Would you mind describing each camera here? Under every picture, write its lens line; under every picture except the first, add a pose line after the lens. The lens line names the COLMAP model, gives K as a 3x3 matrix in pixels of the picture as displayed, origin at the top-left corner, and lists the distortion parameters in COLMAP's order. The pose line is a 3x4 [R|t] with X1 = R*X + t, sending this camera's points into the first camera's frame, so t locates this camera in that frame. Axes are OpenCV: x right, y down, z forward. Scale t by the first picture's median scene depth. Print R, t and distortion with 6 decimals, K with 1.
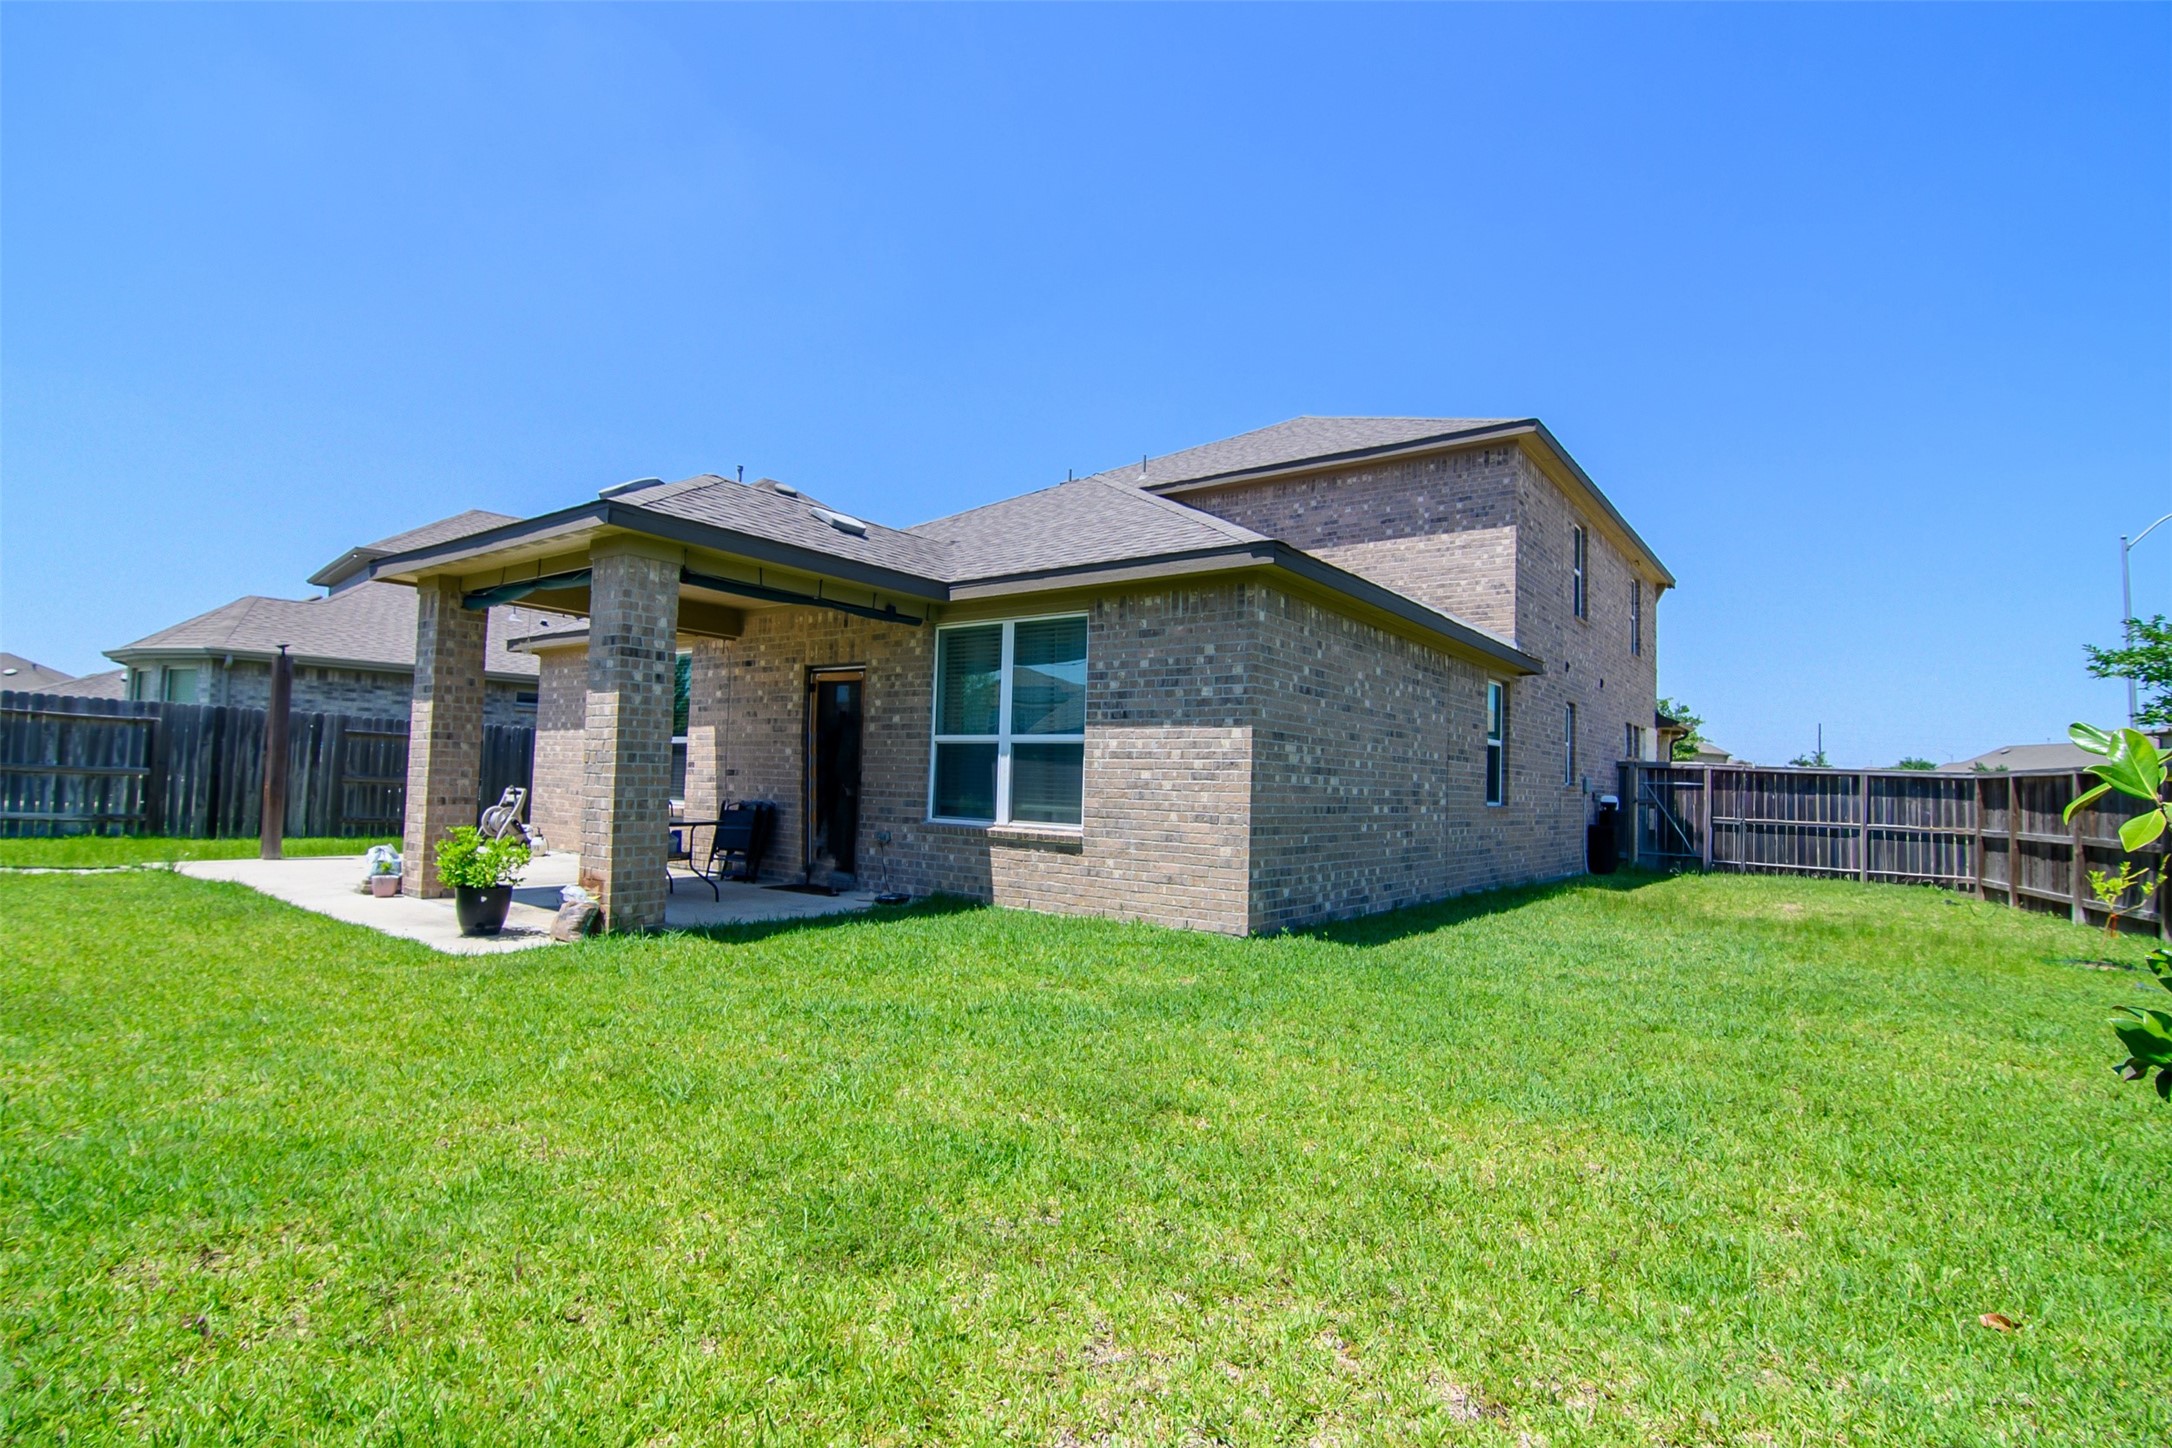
lens RADIAL K [[1039.8, 0, 1086.0], [0, 1039.8, 724.0], [0, 0, 1]] dist [0.000437, -0.026926]
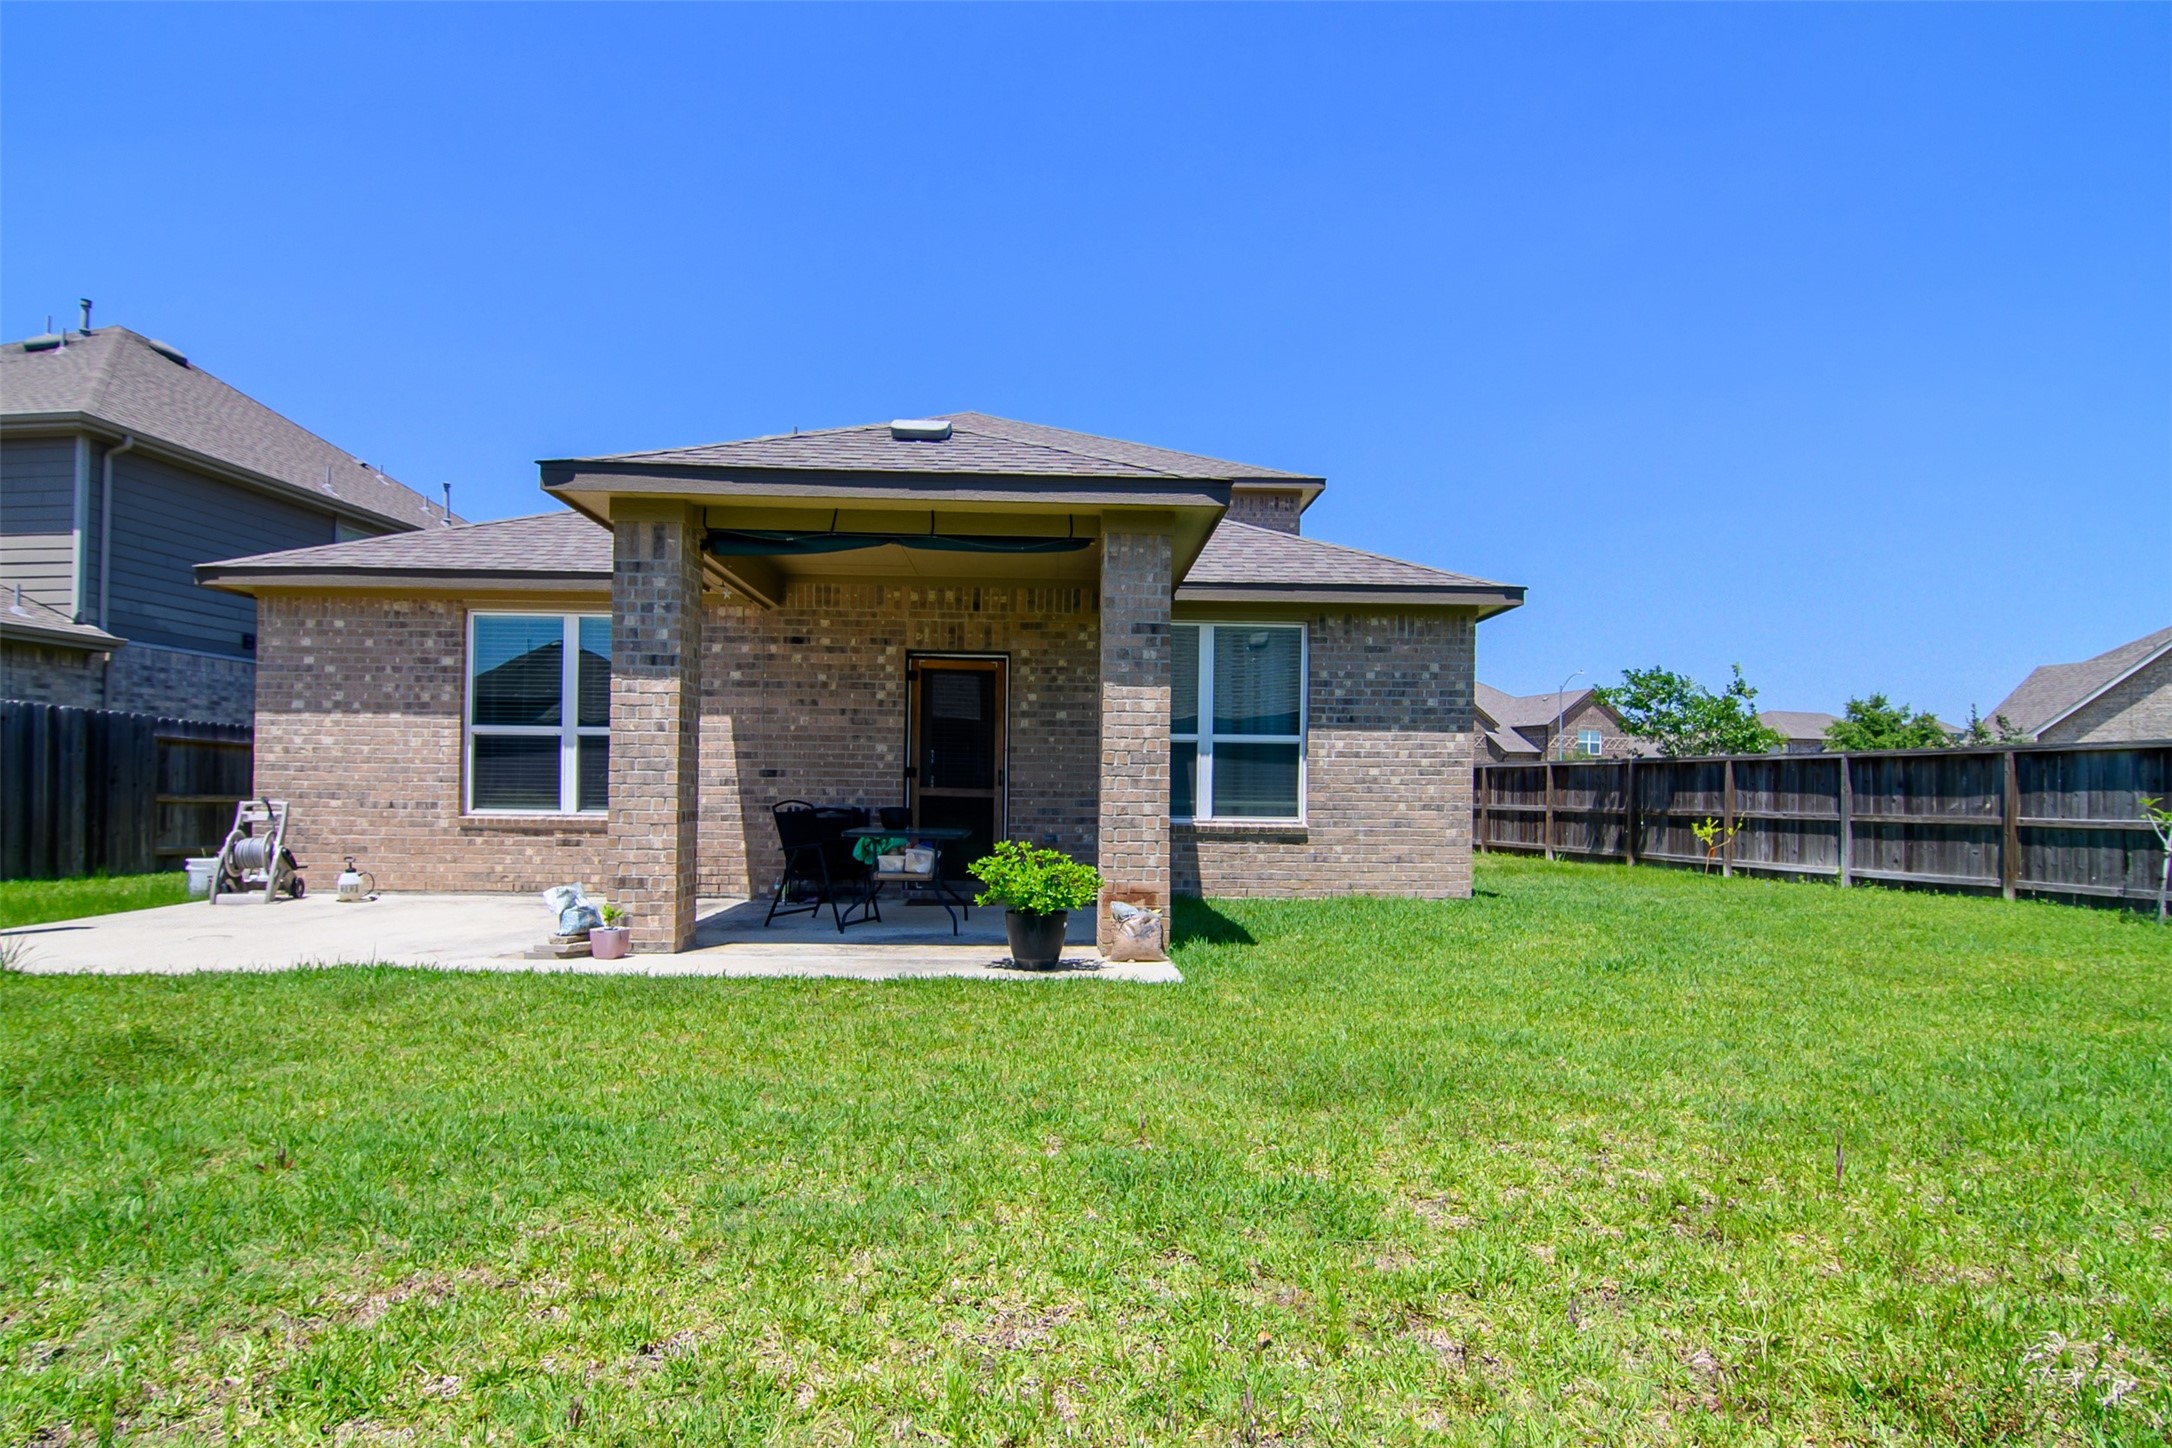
lens RADIAL K [[1082.0, 0, 1086.0], [0, 1082.0, 777.2], [0, 0, 1]] dist [0.000195, -0.009558]
pose [[0.776319, -0.013283, 0.630200, -0.915827], [-0.023789, 0.998448, 0.050349, 0.001730], [-0.629891, -0.054079, 0.774799, 0.252698]]
